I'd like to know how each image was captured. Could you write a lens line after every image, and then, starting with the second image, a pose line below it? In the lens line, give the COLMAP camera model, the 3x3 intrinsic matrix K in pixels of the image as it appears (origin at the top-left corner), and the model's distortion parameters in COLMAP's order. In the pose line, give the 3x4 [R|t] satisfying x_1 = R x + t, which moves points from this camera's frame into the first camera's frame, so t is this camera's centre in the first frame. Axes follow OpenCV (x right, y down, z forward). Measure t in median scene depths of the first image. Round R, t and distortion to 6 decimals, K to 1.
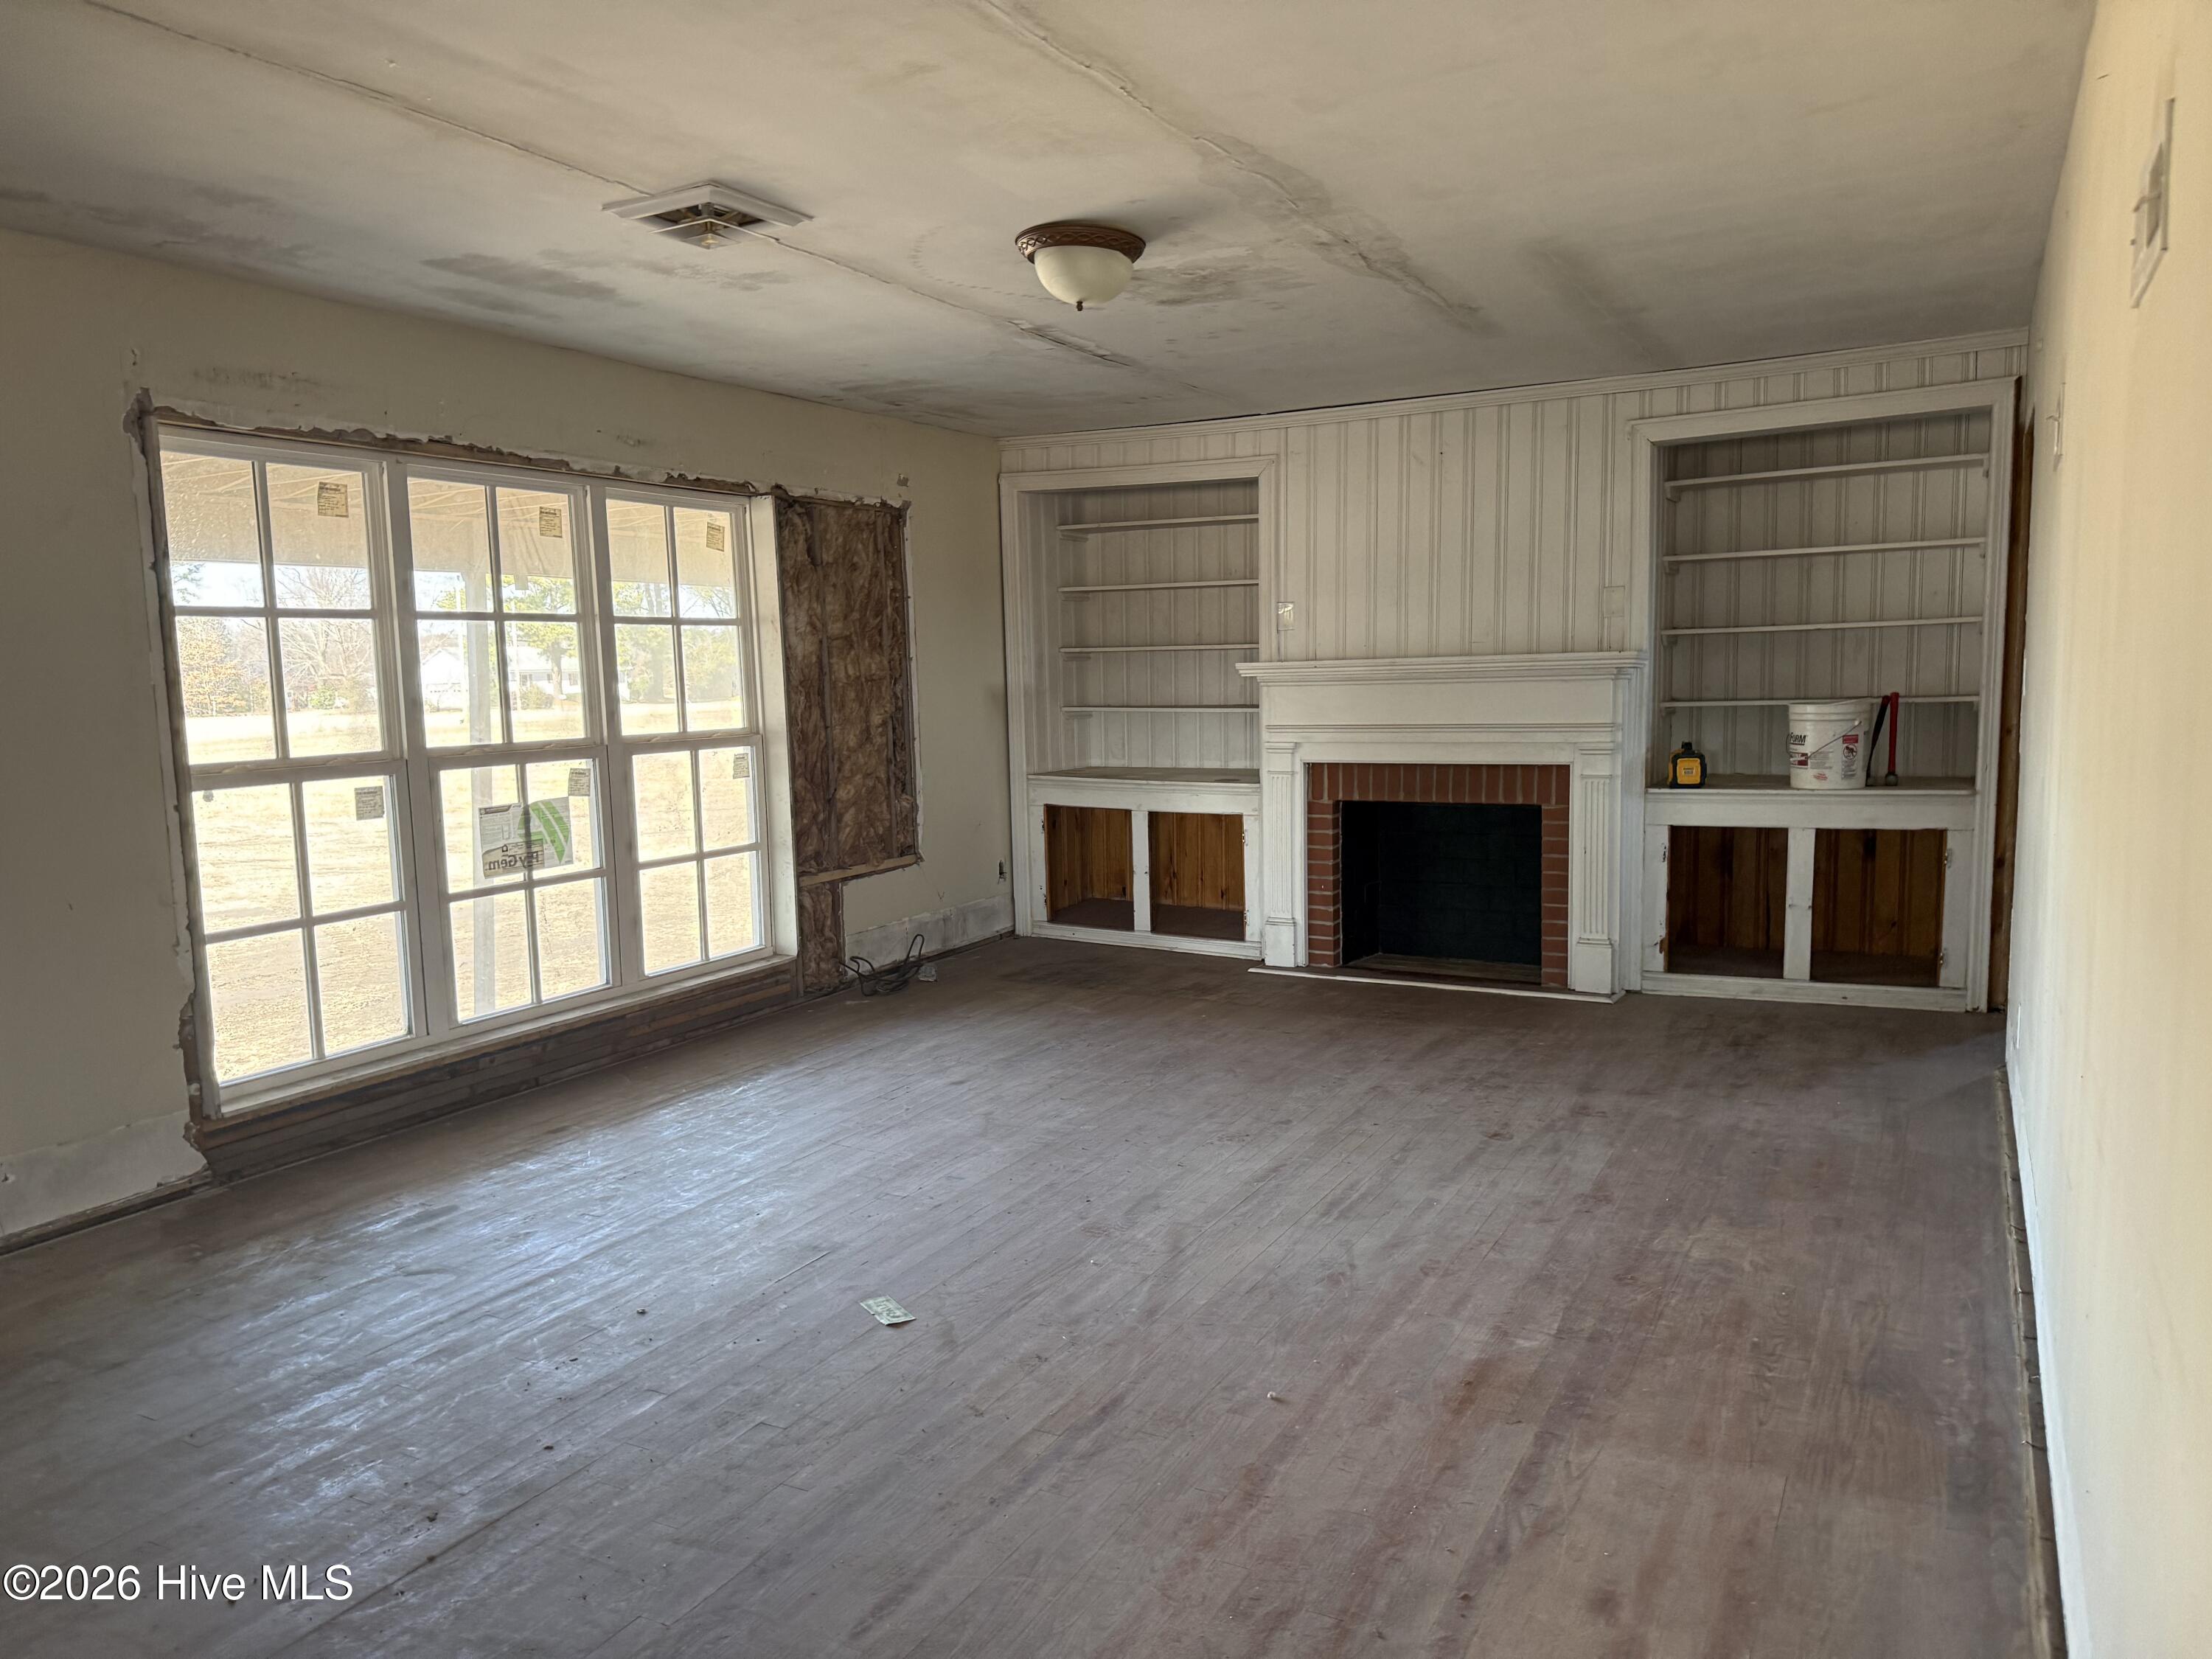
lens RADIAL K [[1542.6, 0, 1116.0], [0, 1542.6, 840.4], [0, 0, 1]] dist [0.104170, -0.171452]
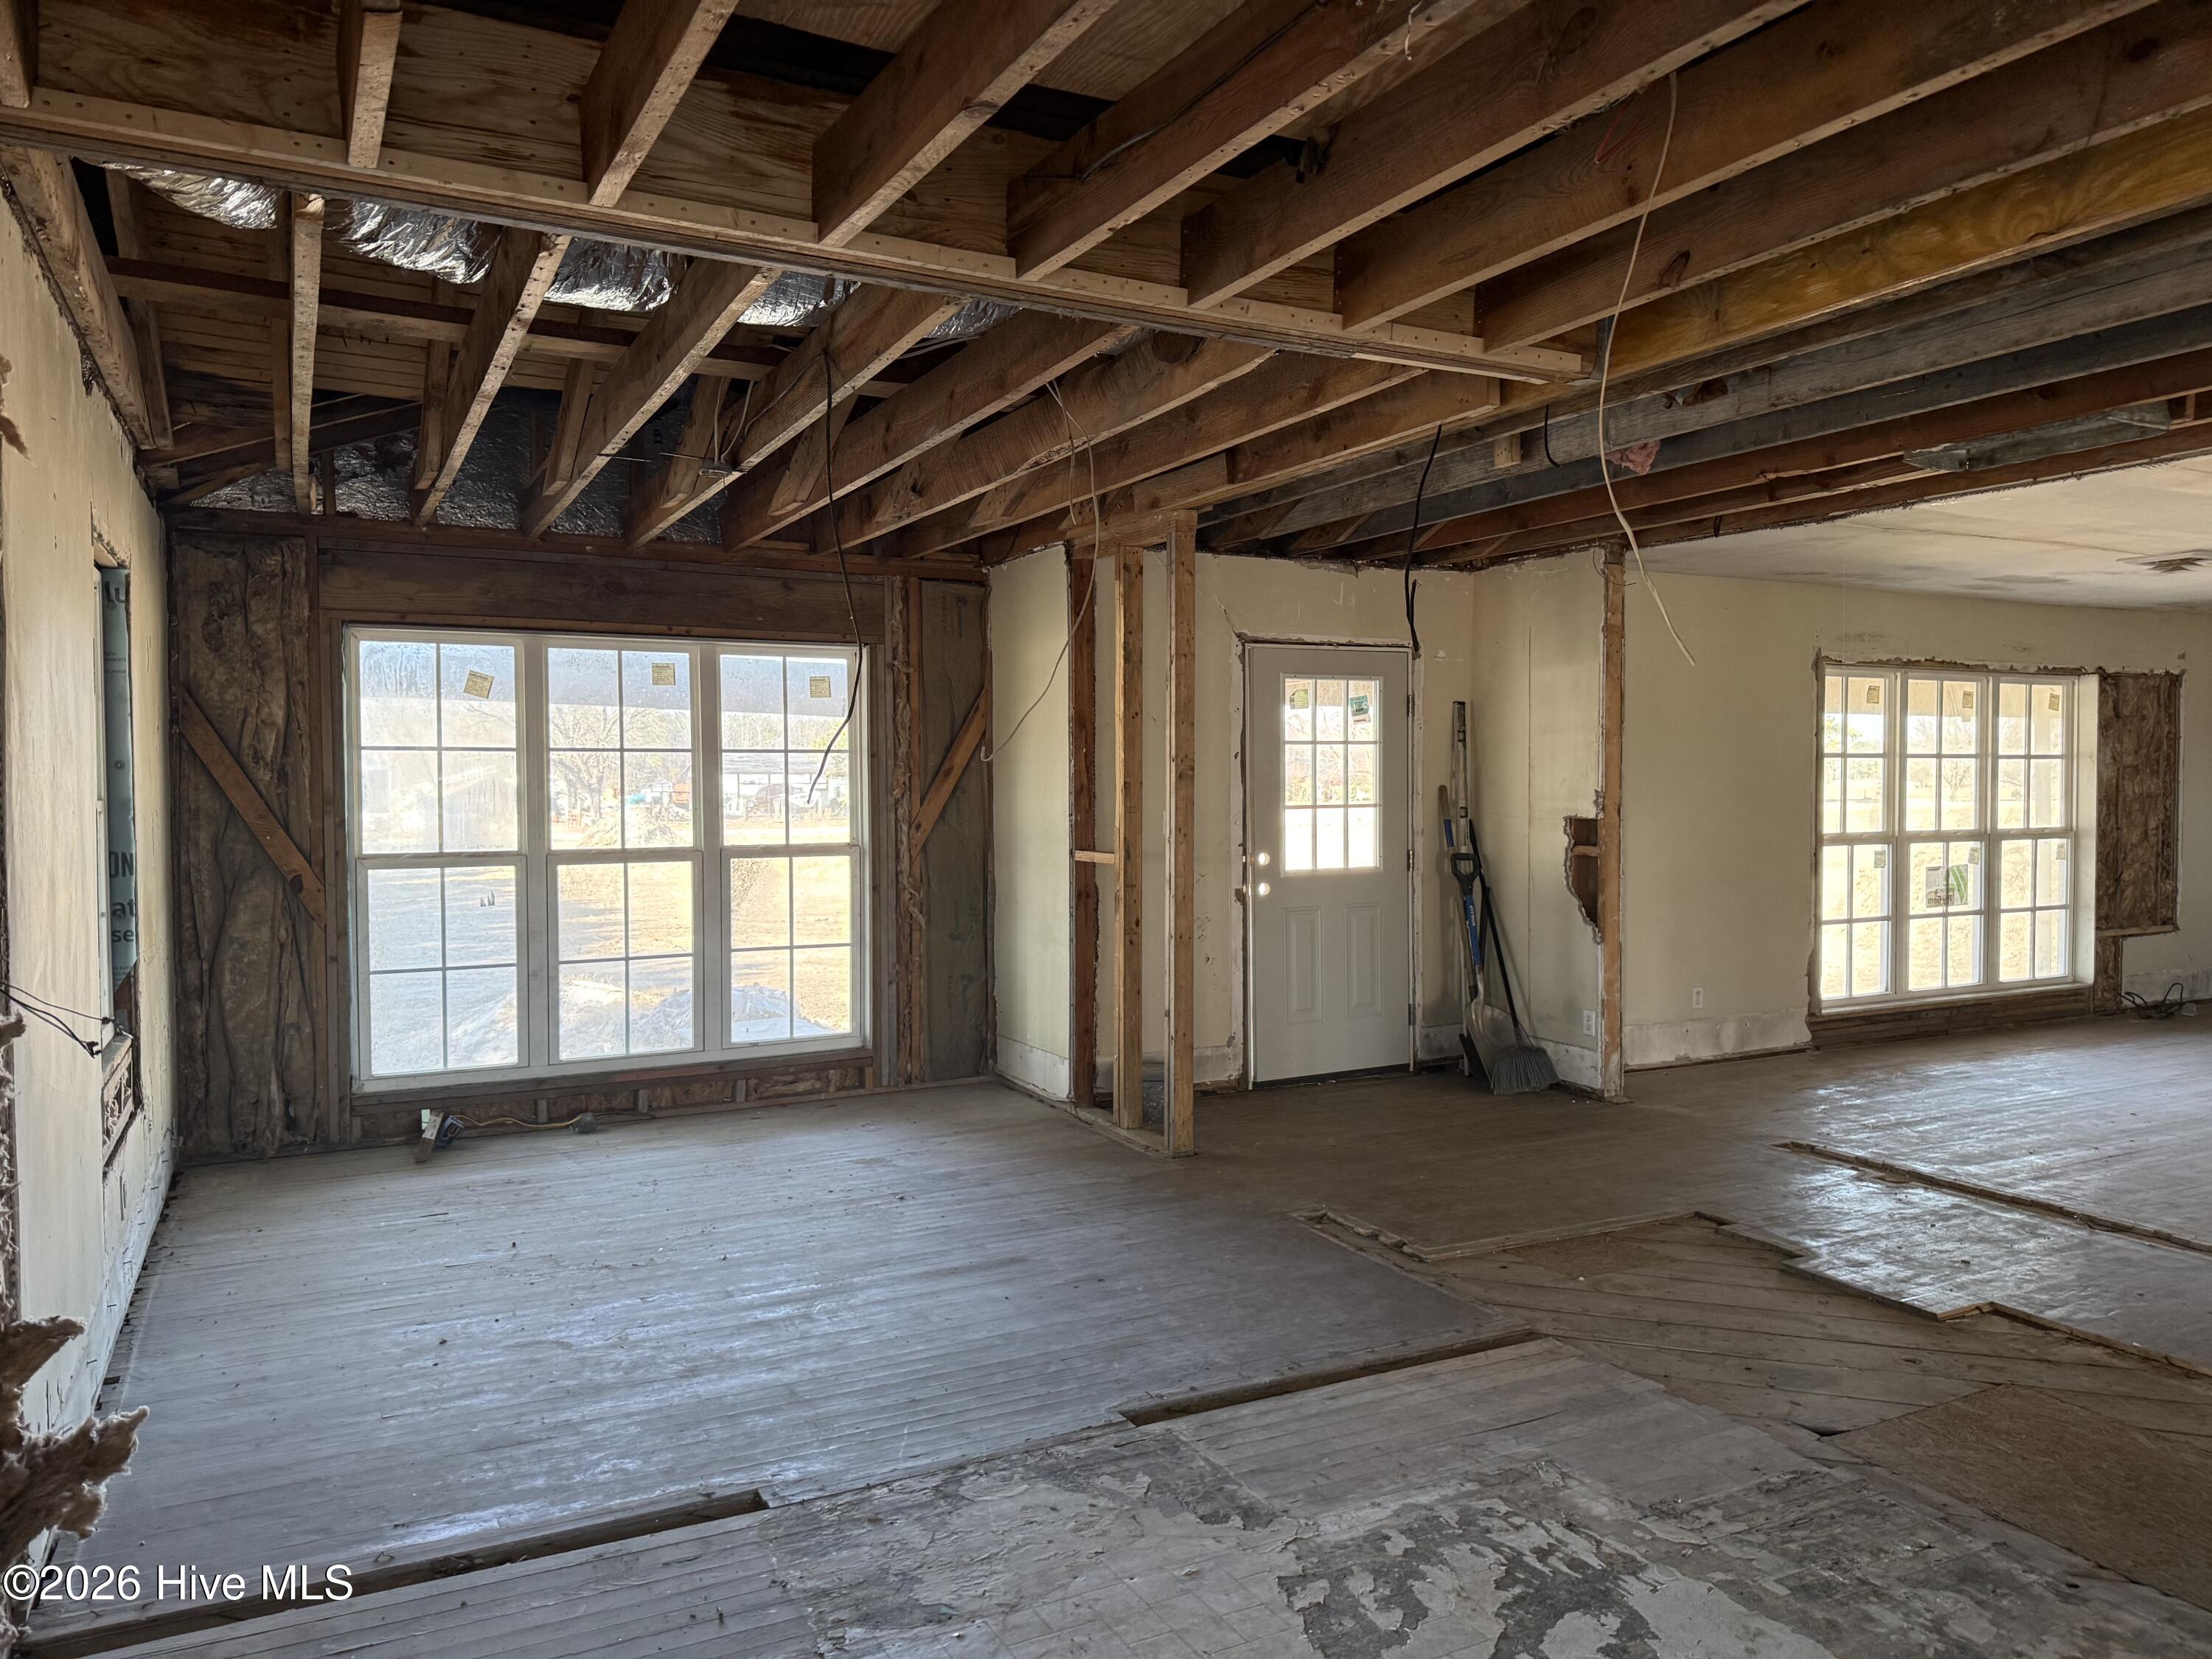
lens RADIAL K [[1551.8, 0, 1103.7], [0, 1551.8, 820.7], [0, 0, 1]] dist [0.094524, -0.108653]
pose [[0.830273, 0.038363, -0.556034, -0.162848], [-0.080939, 0.995352, -0.052184, 0.077701], [0.551448, 0.088332, 0.829519, -0.791523]]
